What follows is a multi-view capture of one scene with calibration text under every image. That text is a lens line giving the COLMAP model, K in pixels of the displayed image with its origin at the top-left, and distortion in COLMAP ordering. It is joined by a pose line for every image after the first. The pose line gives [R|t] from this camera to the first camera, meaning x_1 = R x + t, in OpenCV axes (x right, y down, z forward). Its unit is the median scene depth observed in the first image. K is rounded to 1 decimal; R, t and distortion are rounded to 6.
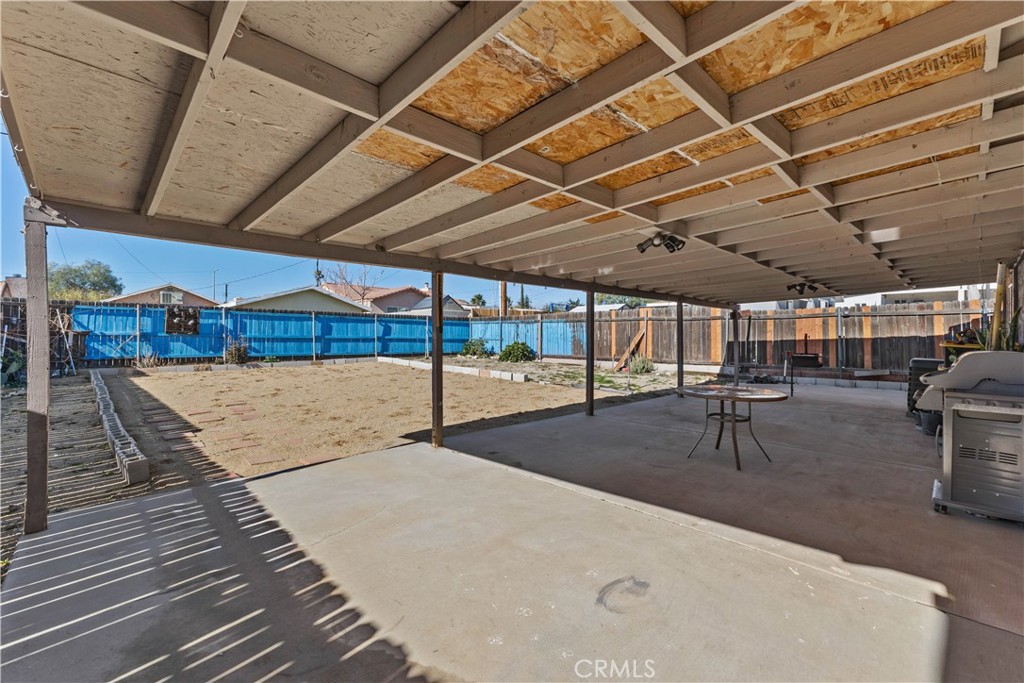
lens RADIAL K [[440.0, 0, 512.0], [0, 440.0, 341.5], [0, 0, 1]] dist [-0.000139, -0.000094]
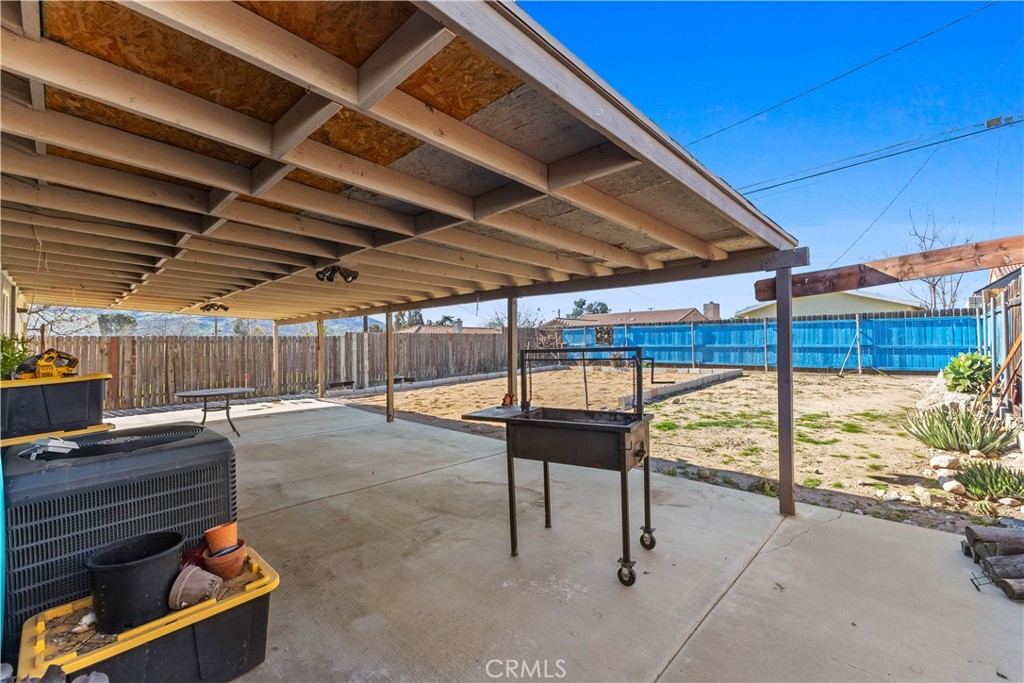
lens RADIAL K [[440.0, 0, 512.0], [0, 440.0, 341.5], [0, 0, 1]] dist [-0.000139, -0.000094]
pose [[0.045776, -0.016857, -0.998809, 0.507911], [-0.005407, 0.999839, -0.017122, -0.002067], [0.998937, 0.006185, 0.045678, 0.510916]]
